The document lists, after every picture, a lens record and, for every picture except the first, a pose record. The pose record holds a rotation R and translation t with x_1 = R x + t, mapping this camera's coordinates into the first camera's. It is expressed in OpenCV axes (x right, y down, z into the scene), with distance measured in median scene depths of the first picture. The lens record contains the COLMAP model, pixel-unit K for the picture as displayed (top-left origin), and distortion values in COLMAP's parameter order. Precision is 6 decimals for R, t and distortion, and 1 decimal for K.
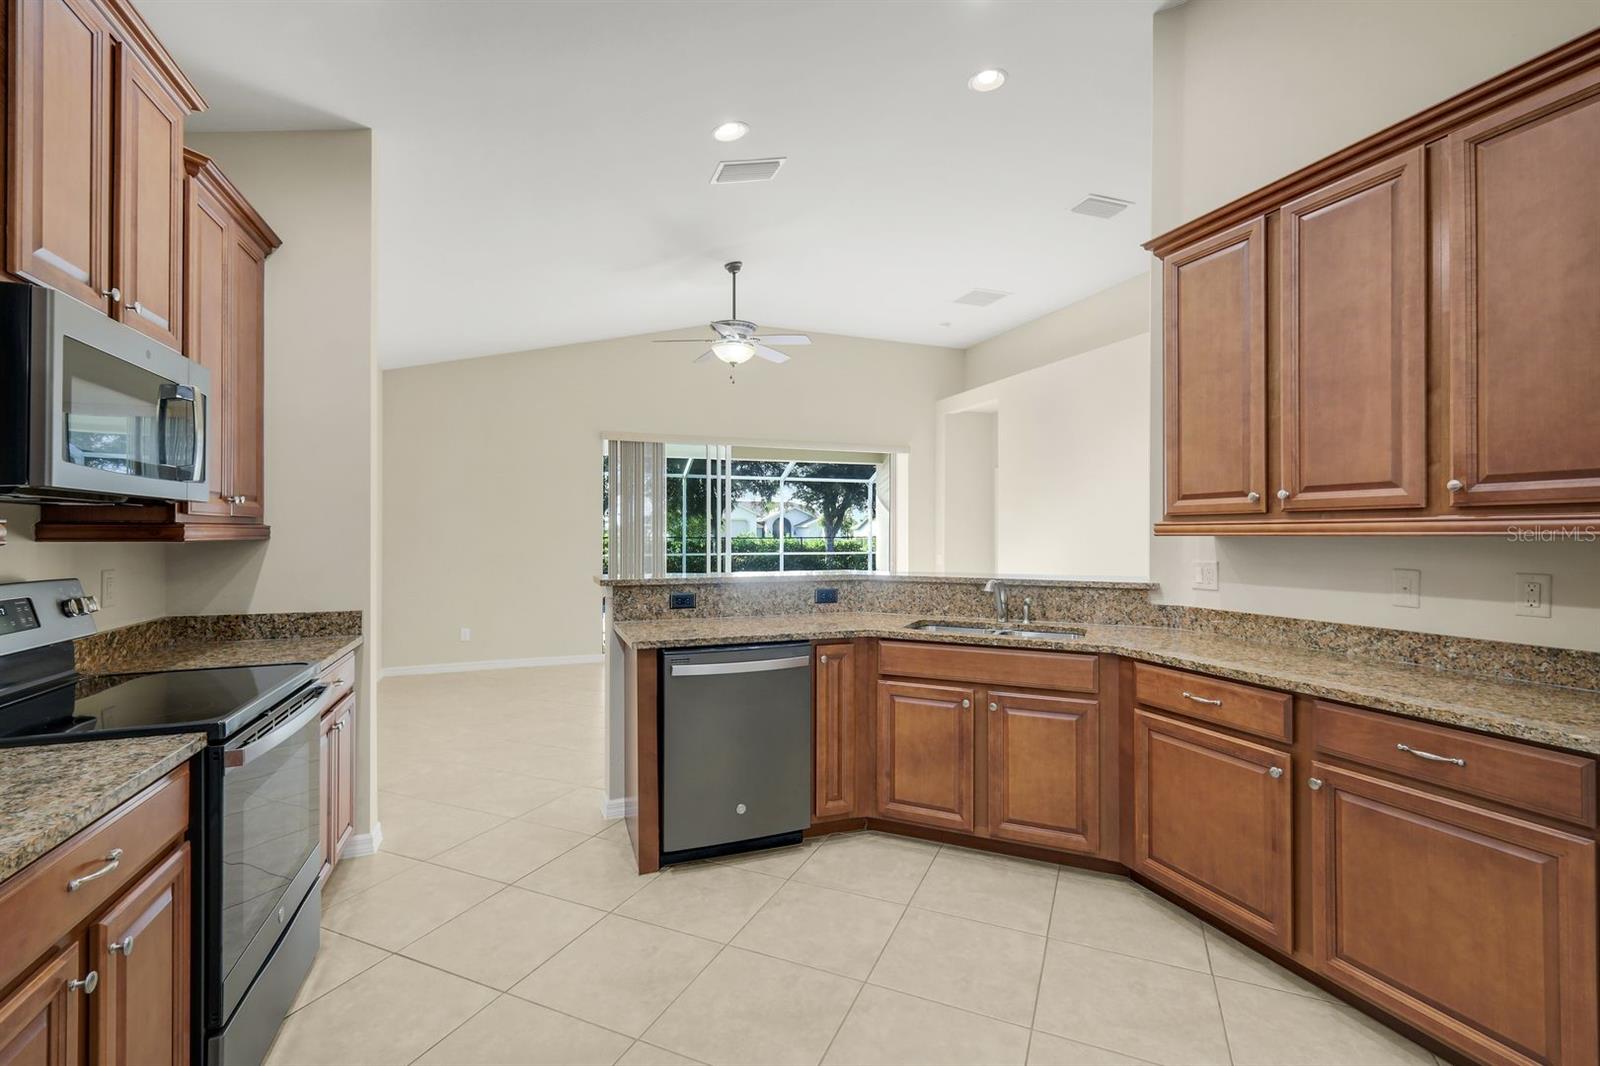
lens RADIAL K [[715.9, 0, 800.2], [0, 715.9, 529.1], [0, 0, 1]] dist [0.002683, -0.000550]
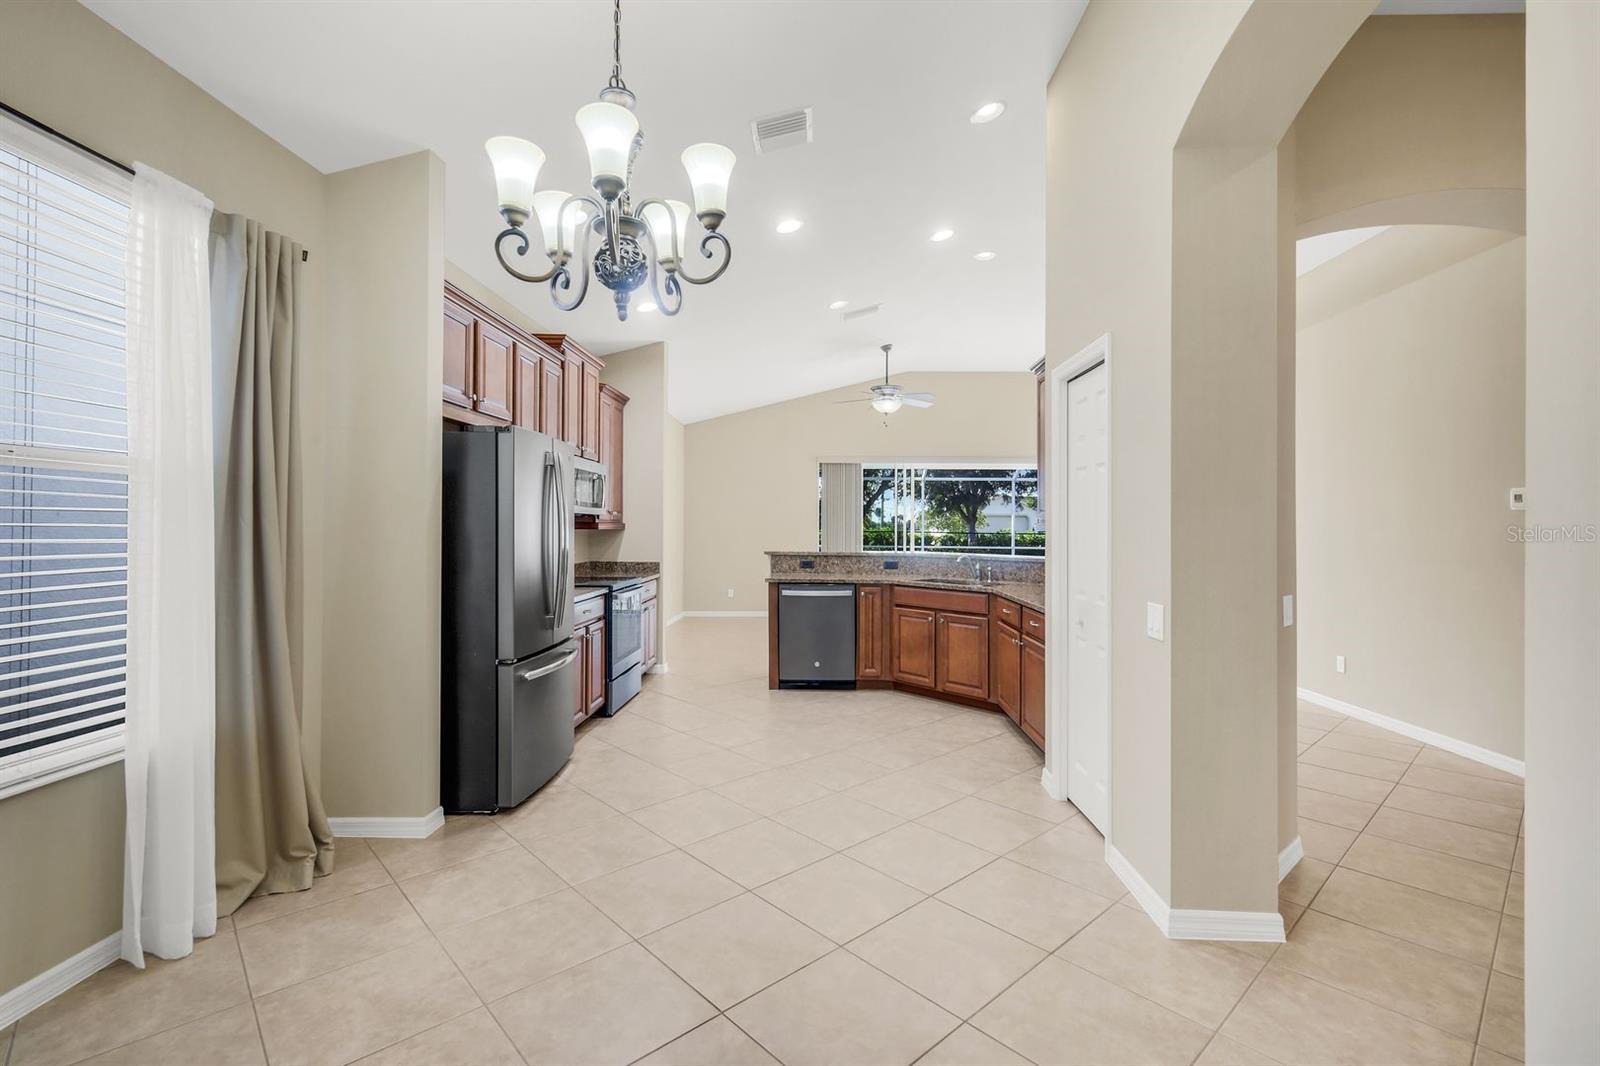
lens RADIAL K [[715.9, 0, 804.9], [0, 715.9, 526.2], [0, 0, 1]] dist [0.002683, -0.000550]
pose [[0.925613, 0.008223, -0.378383, 0.310990], [-0.007084, 0.999965, 0.004401, -0.004431], [0.378406, -0.001393, 0.925639, -0.425127]]
